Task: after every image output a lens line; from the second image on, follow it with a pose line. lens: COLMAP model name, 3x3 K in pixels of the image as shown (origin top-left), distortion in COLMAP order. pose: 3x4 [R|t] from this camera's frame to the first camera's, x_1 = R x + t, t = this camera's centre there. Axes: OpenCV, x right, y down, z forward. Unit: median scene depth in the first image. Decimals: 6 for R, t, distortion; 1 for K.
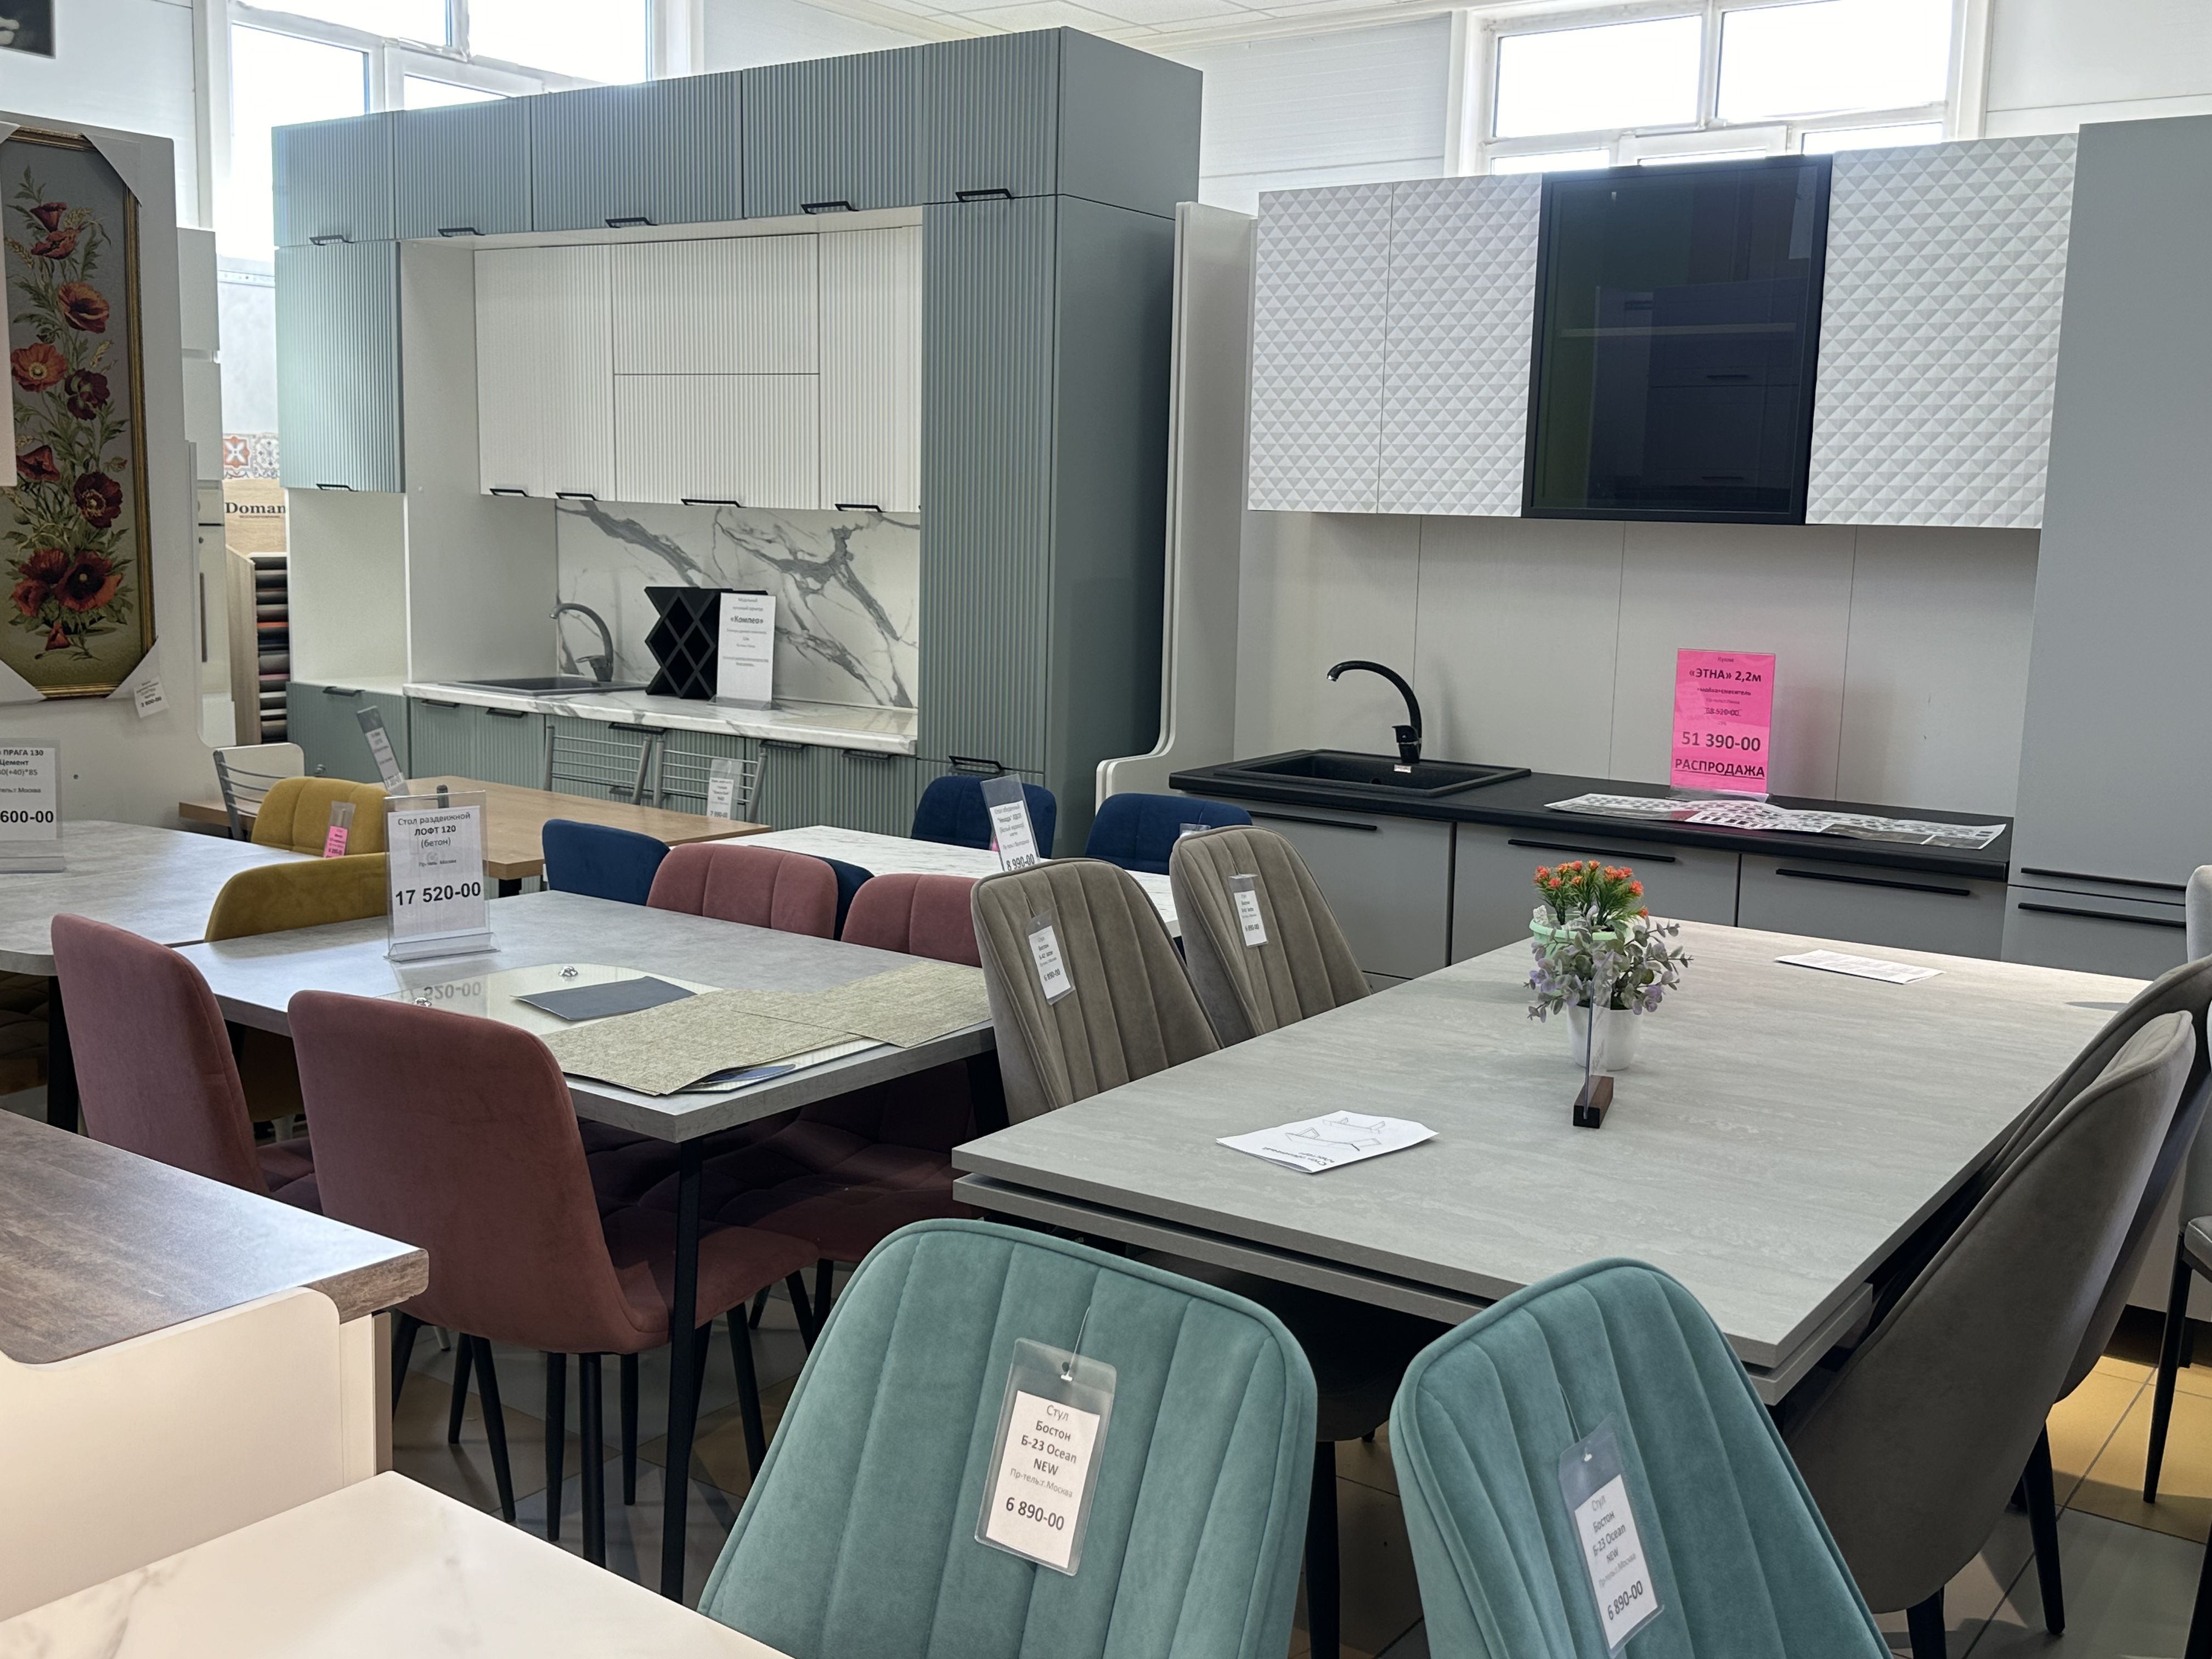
lens RADIAL K [[2118.6, 0, 1106.0], [0, 2118.6, 829.5], [0, 0, 1]] dist [0.158757, 0.001207]
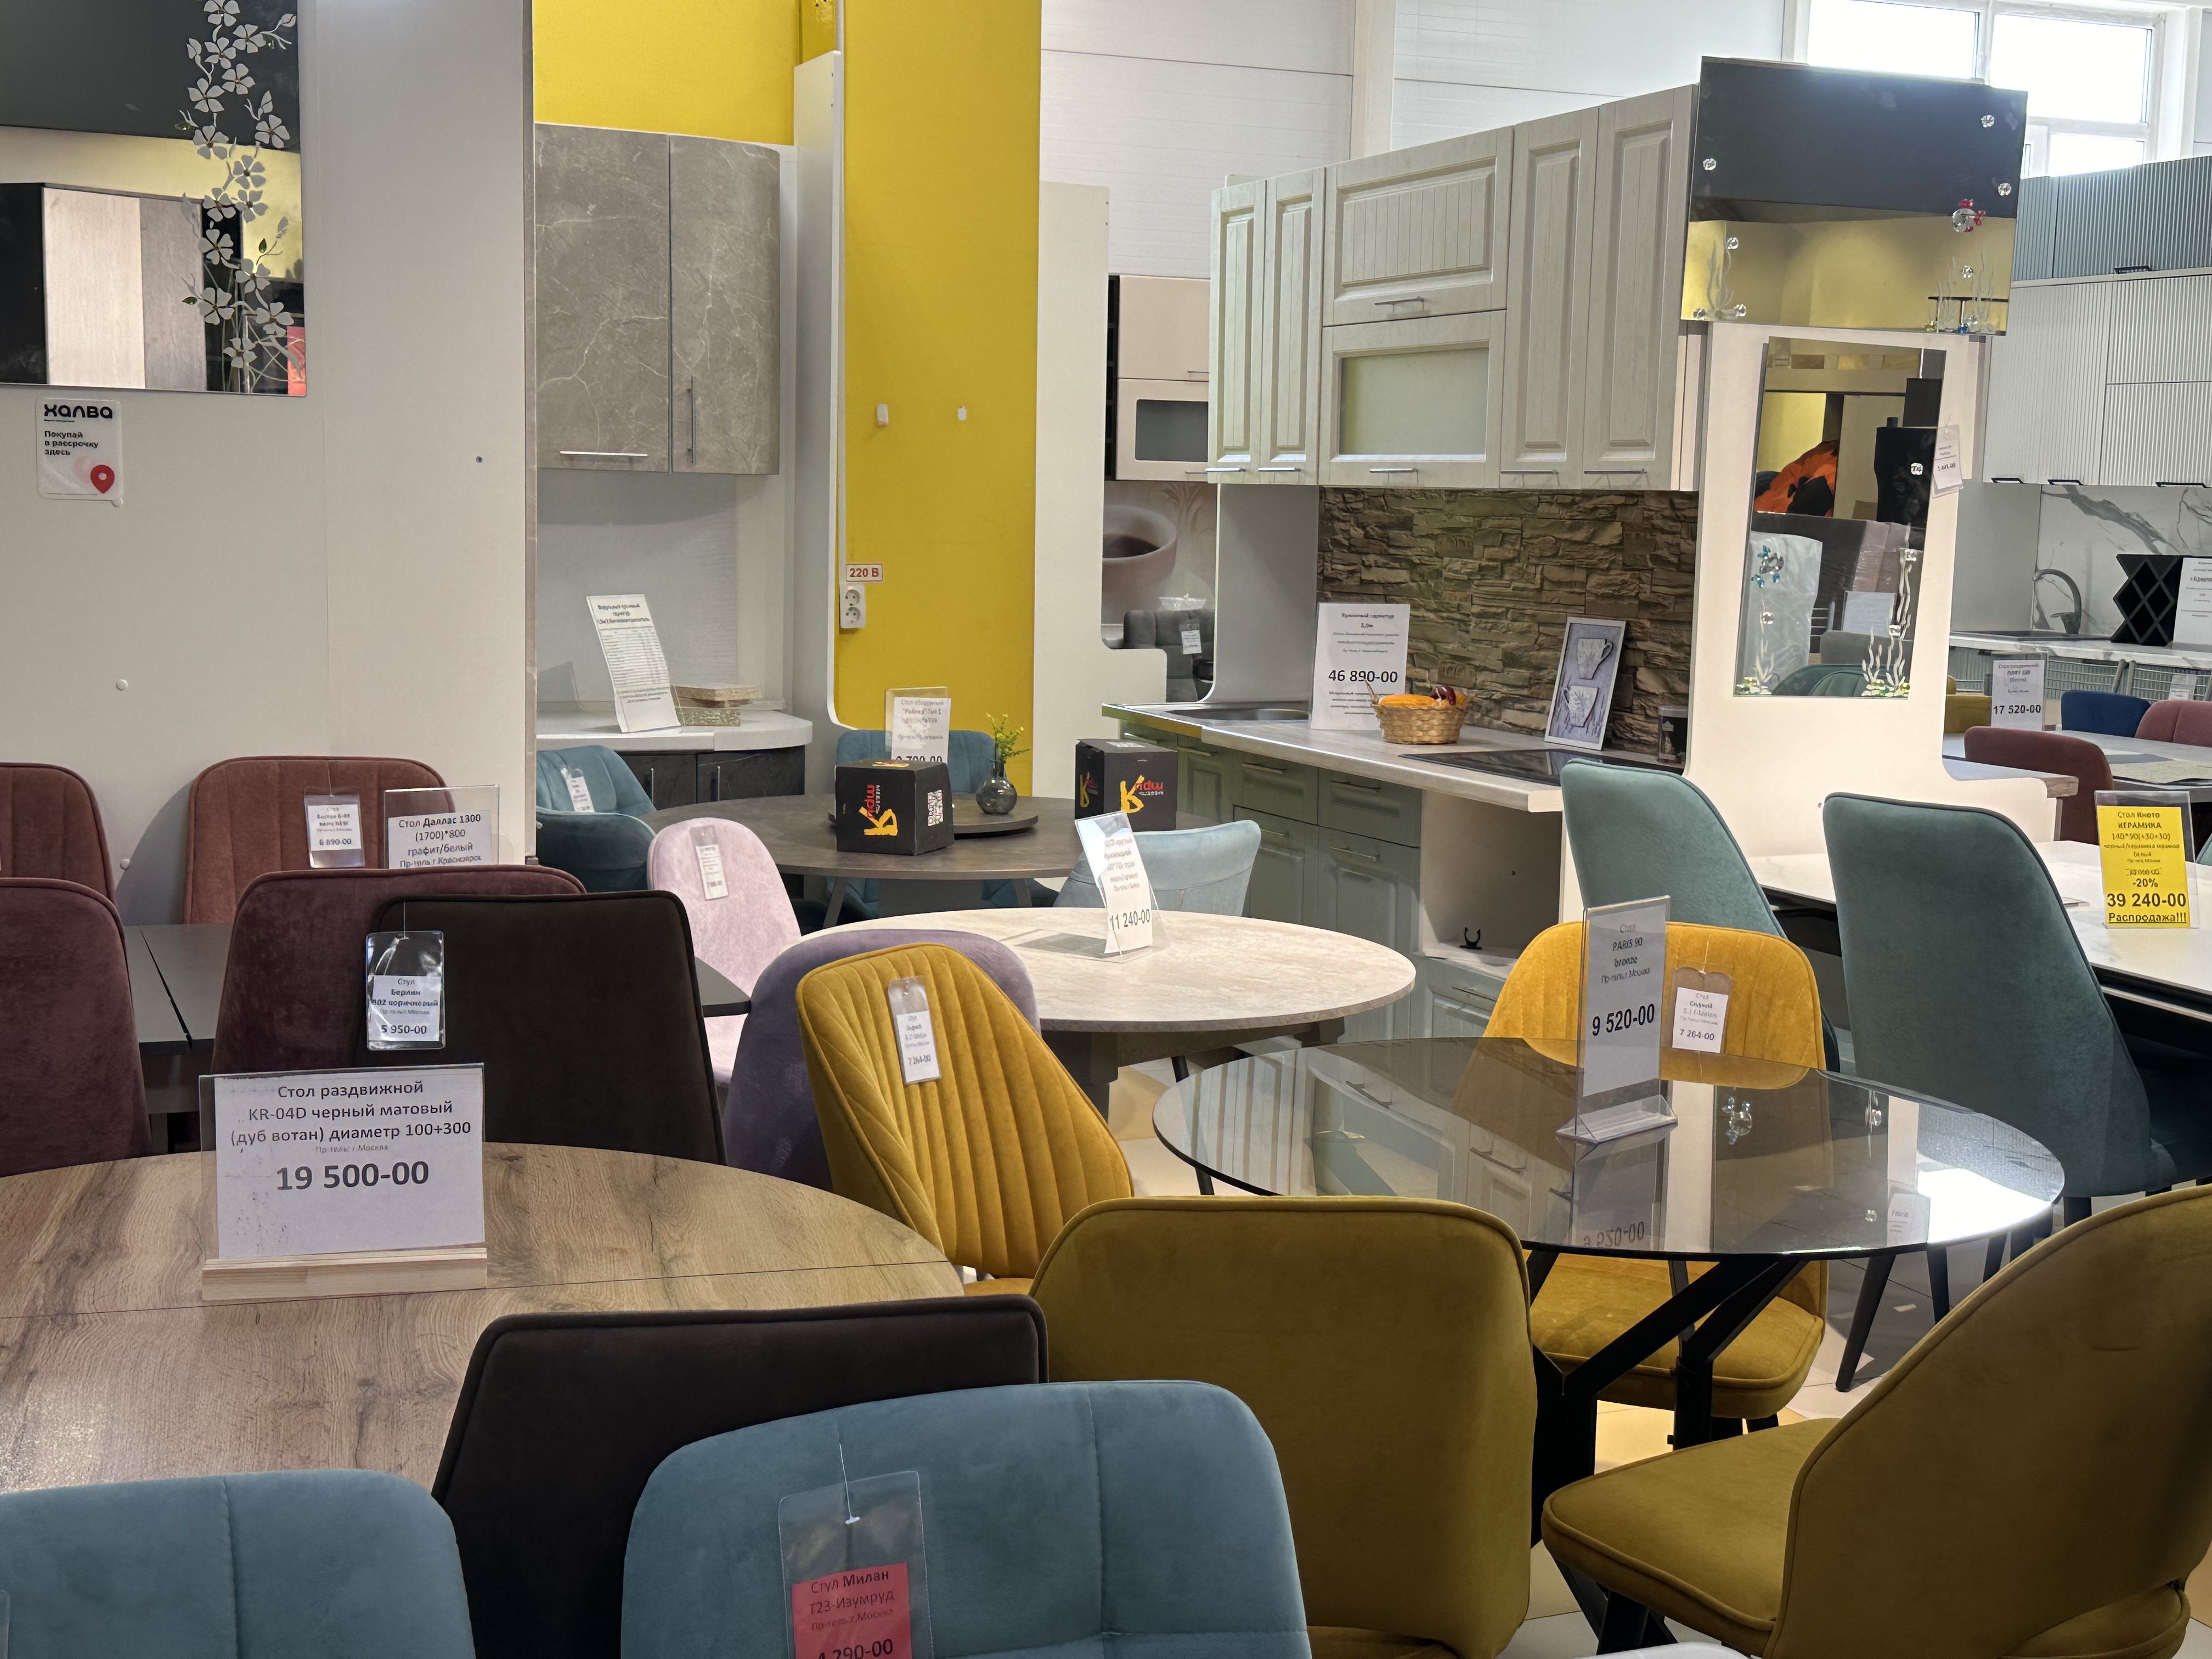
lens RADIAL K [[2563.4, 0, 1106.0], [0, 2563.4, 829.5], [0, 0, 1]] dist [0.005999, 0.004820]
pose [[0.847325, 0.062745, -0.527355, 0.077178], [-0.074028, 0.997256, -0.000290, 0.085443], [0.525890, 0.039285, 0.849645, -0.536439]]
